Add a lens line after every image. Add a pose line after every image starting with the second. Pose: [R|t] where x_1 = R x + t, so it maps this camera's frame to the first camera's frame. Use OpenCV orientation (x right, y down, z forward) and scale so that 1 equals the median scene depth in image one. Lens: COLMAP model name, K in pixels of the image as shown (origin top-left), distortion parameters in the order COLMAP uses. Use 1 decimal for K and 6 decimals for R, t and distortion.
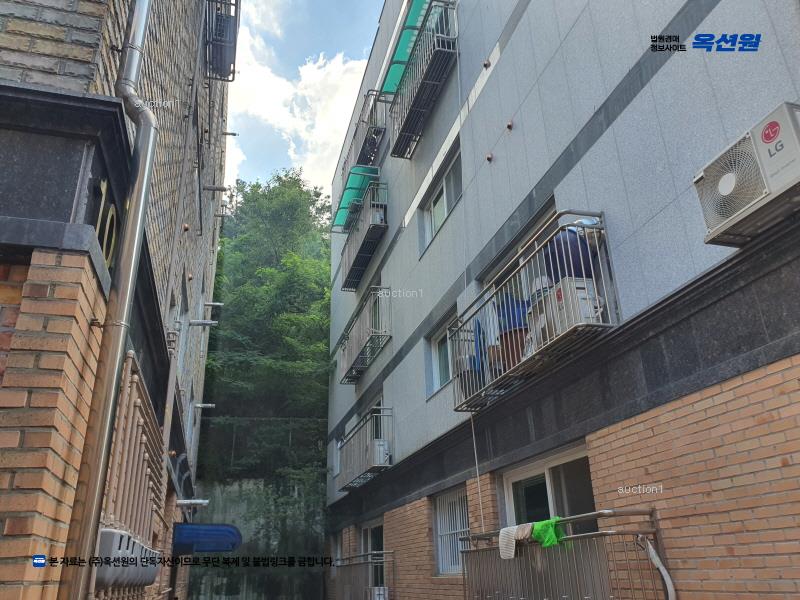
lens RADIAL K [[623.6, 0, 397.4], [0, 623.6, 299.7], [0, 0, 1]] dist [0.039734, -0.024566]
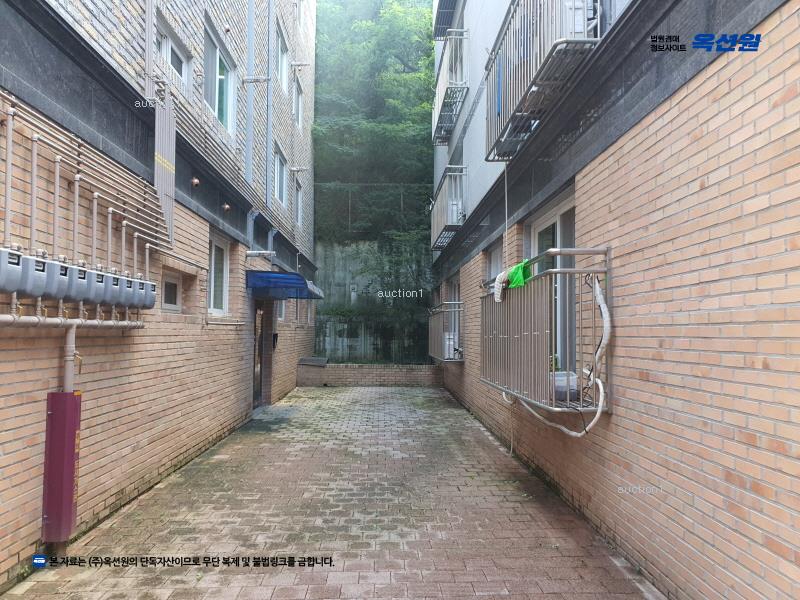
lens RADIAL K [[623.6, 0, 402.1], [0, 623.6, 304.2], [0, 0, 1]] dist [0.039734, -0.024566]
pose [[0.976262, 0.027507, -0.214841, 0.110842], [0.052275, 0.932658, 0.356955, 0.022756], [0.210192, -0.359712, 0.909080, 0.023009]]
